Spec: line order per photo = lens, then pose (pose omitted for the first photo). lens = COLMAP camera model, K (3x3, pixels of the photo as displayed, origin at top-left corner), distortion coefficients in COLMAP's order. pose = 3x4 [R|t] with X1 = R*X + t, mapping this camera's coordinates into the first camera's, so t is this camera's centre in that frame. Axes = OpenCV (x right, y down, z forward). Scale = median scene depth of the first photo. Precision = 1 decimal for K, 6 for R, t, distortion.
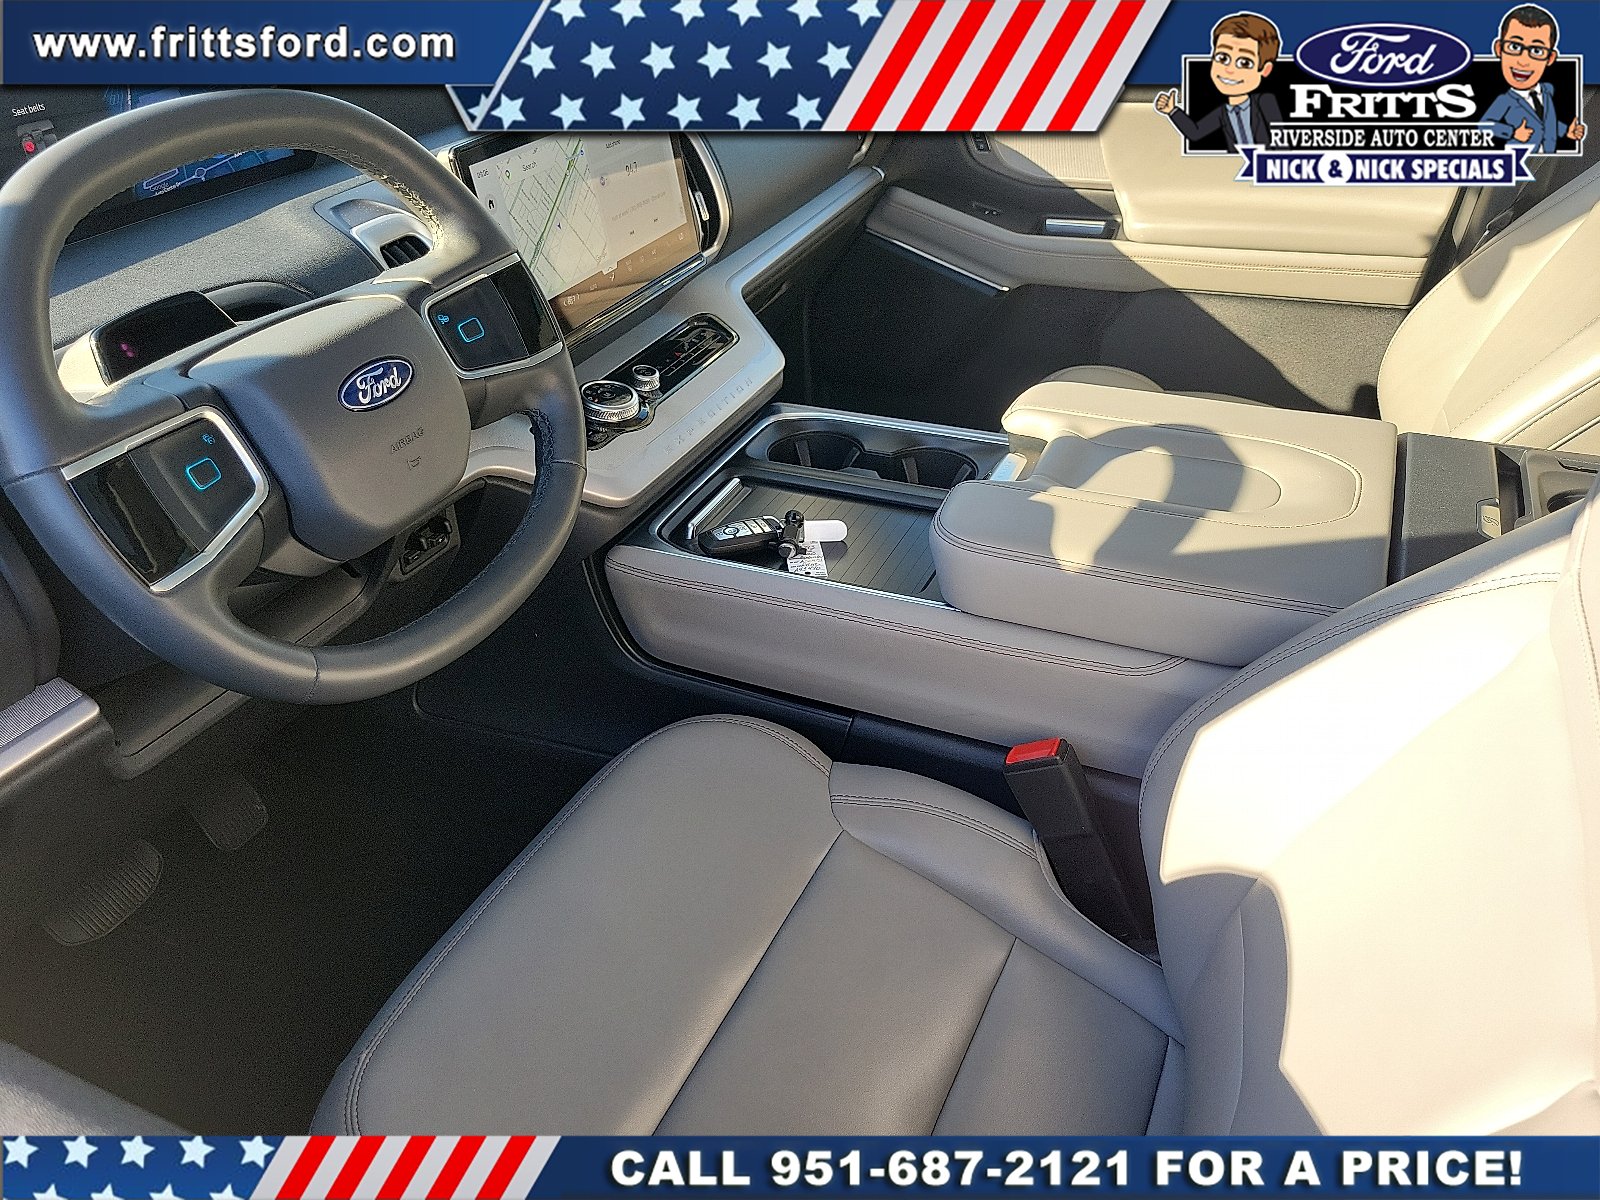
lens RADIAL K [[1208.5, 0, 778.5], [0, 1208.5, 581.5], [0, 0, 1]] dist [0.045381, -0.000893]
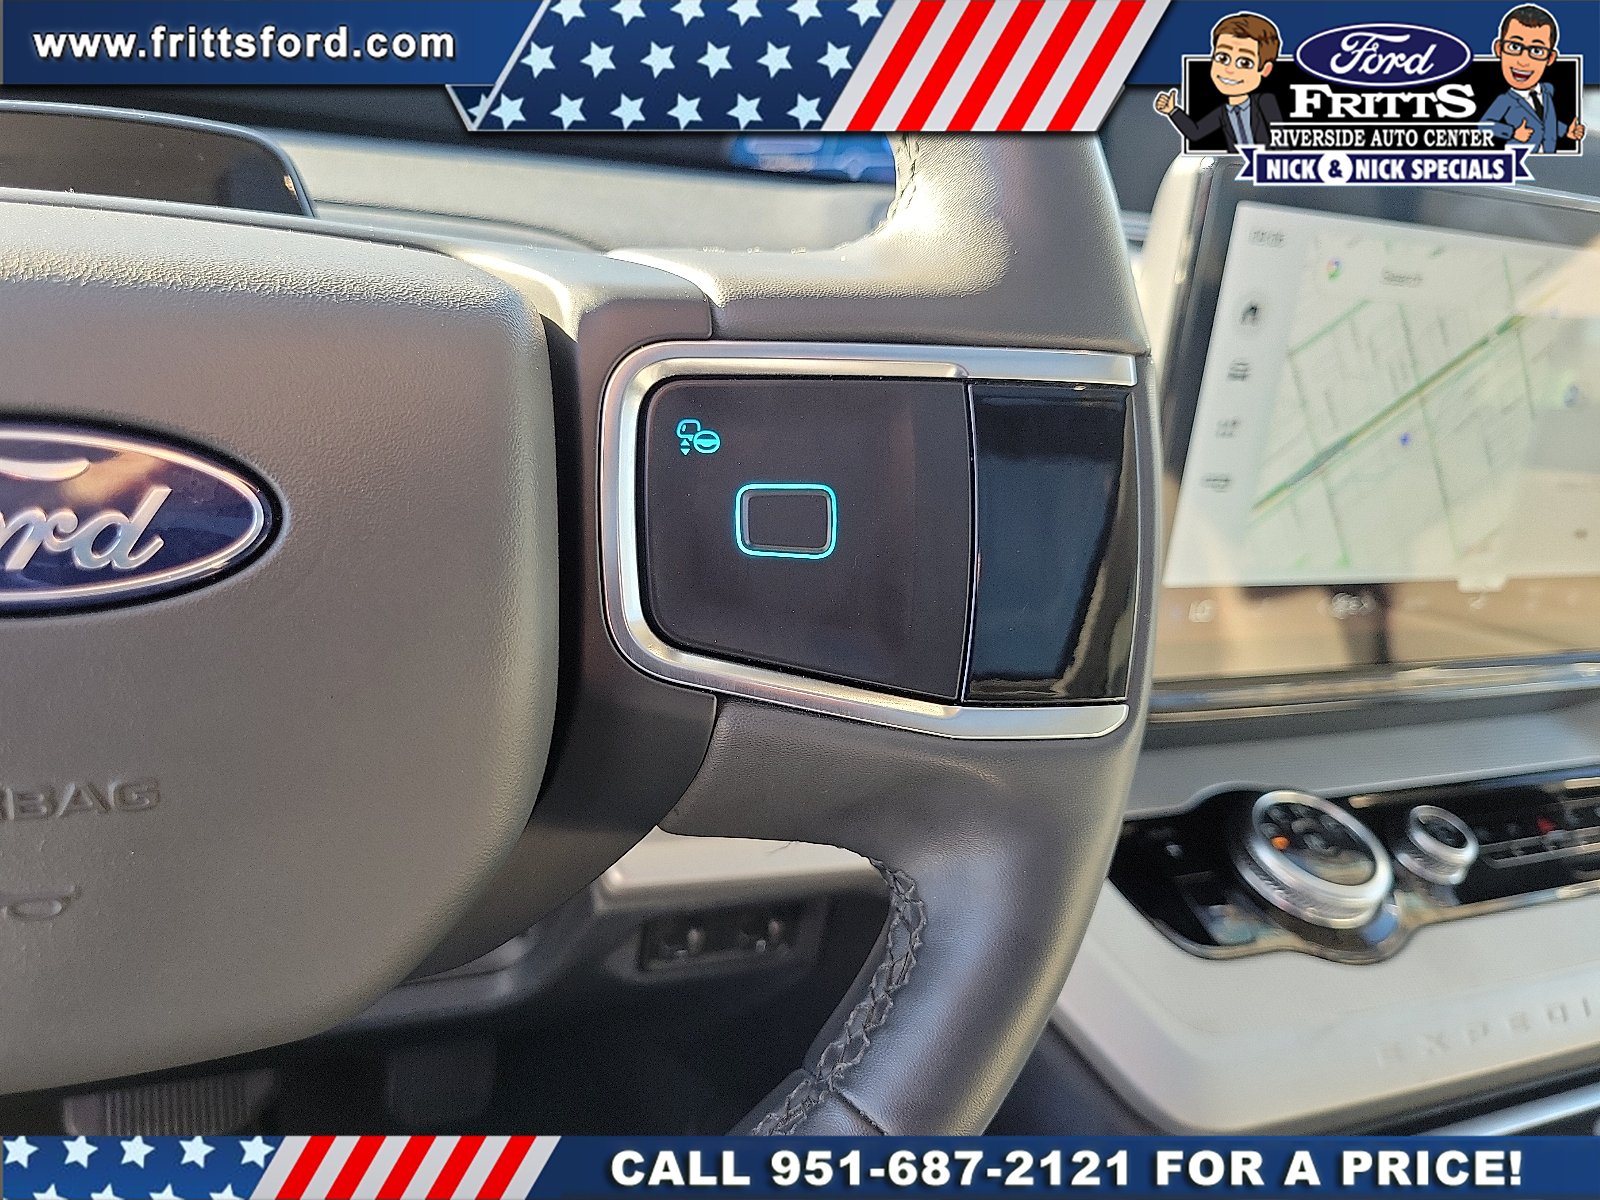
lens RADIAL K [[1208.5, 0, 778.5], [0, 1208.5, 581.5], [0, 0, 1]] dist [0.045381, -0.000893]
pose [[0.707870, 0.421060, -0.567123, -0.068749], [-0.517679, 0.855504, -0.010988, -0.125738], [0.480550, 0.301365, 0.823560, 0.519030]]
